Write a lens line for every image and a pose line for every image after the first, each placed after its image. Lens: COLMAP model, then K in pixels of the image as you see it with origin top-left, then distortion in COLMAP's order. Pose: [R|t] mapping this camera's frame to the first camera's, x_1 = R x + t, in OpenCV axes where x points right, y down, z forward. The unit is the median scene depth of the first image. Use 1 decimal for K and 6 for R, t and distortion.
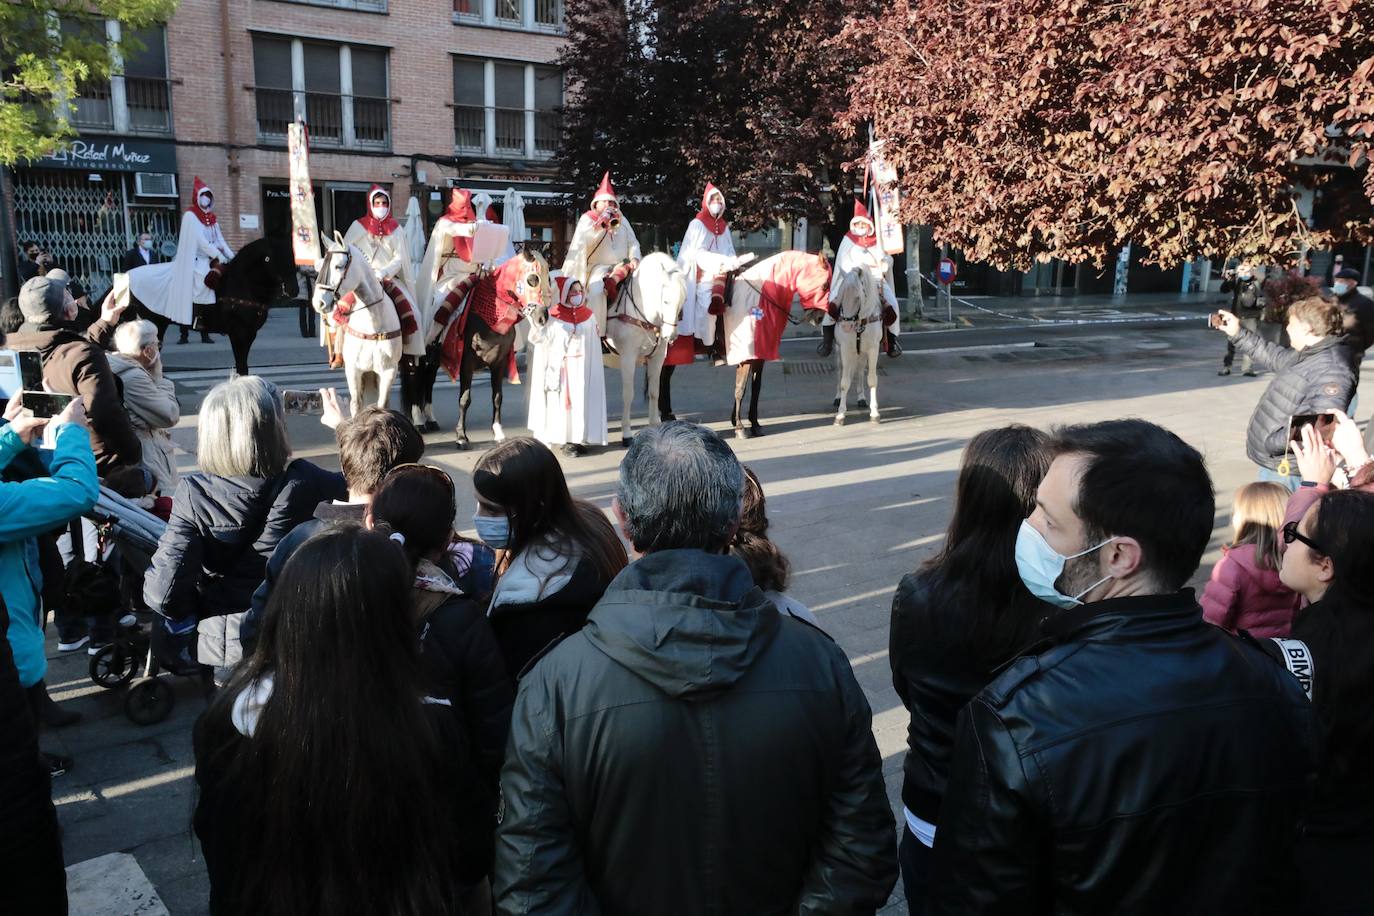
lens RADIAL K [[1127.7, 0, 688.2], [0, 1127.7, 451.5], [0, 0, 1]] dist [0.009087, 0.049142]
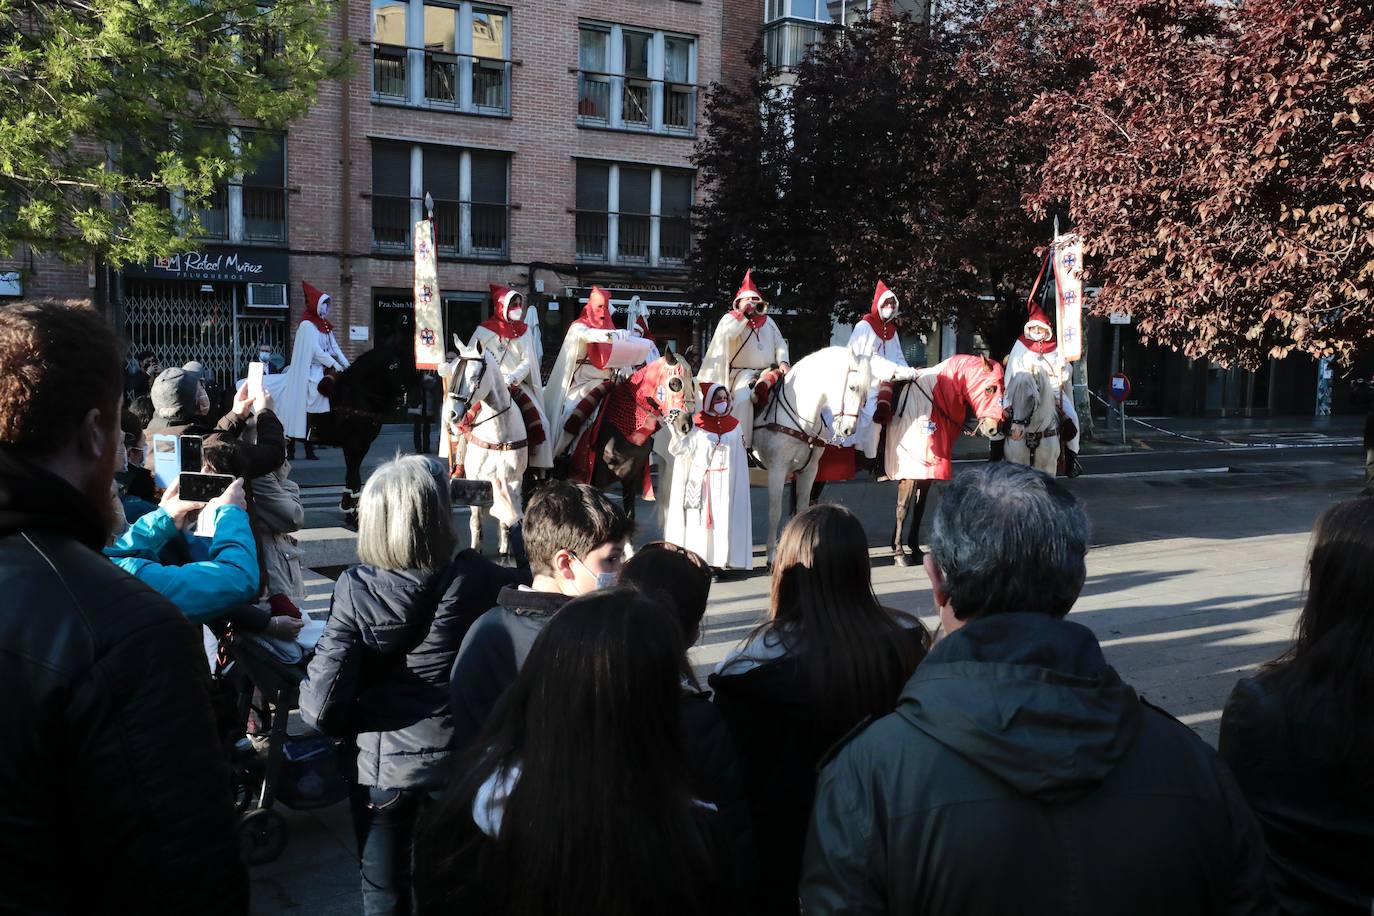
lens RADIAL K [[1250.6, 0, 695.2], [0, 1250.6, 453.6], [0, 0, 1]] dist [0.037389, 0.025242]
pose [[0.995429, 0.006827, -0.095258, -0.022060], [-0.017156, 0.993999, -0.108040, 0.010517], [0.093949, 0.109180, 0.989572, 0.009190]]
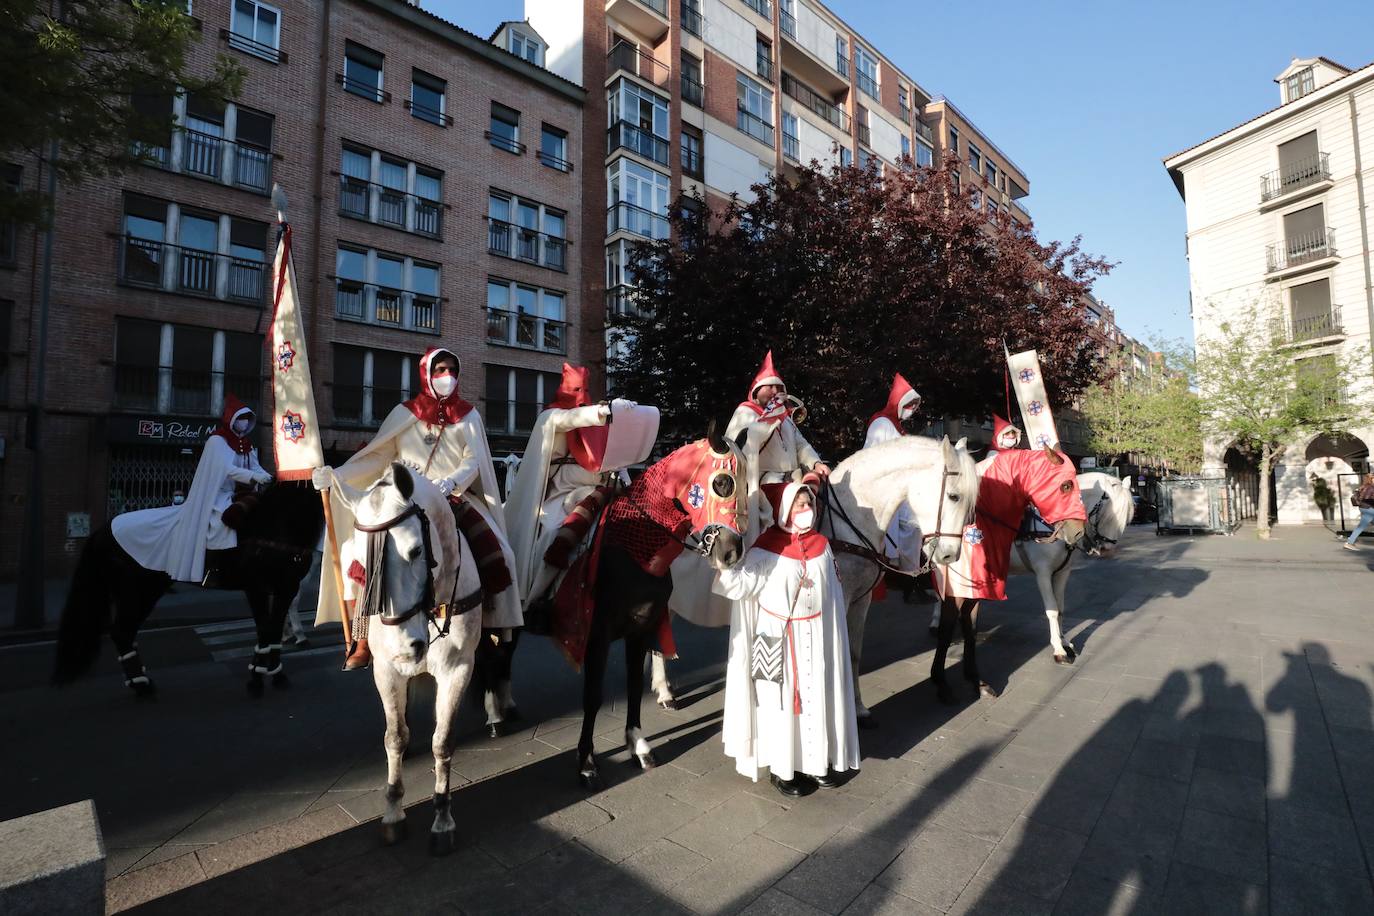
lens RADIAL K [[626.0, 0, 687.7], [0, 626.0, 458.0], [0, 0, 1]] dist [-0.034593, 0.005221]
pose [[0.989607, -0.027536, 0.141137, -0.192365], [0.062317, 0.966663, -0.248353, -0.087141], [-0.129593, 0.254567, 0.958332, 0.677413]]
